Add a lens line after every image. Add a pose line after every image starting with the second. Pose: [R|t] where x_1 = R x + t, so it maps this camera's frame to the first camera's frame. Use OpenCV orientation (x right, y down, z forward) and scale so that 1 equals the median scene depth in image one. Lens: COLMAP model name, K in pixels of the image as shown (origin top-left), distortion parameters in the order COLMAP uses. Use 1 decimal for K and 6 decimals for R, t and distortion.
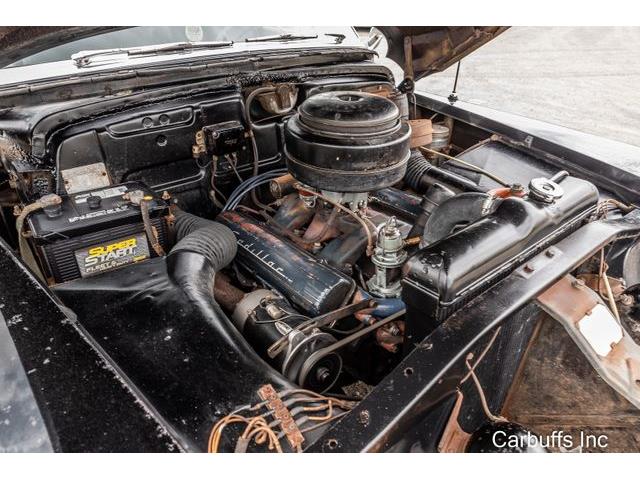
lens RADIAL K [[416.8, 0, 320.0], [0, 416.8, 240.0], [0, 0, 1]] dist [0.008614, -0.002260]
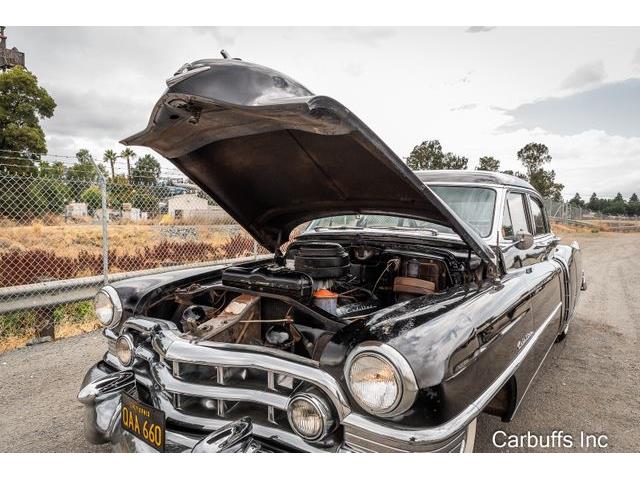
lens RADIAL K [[416.8, 0, 320.0], [0, 416.8, 240.0], [0, 0, 1]] dist [0.008614, -0.002260]
pose [[0.258779, 0.049291, -0.964678, 1.774432], [-0.508375, 0.856140, -0.092628, -0.101531], [0.821333, 0.514388, 0.246610, 0.305781]]
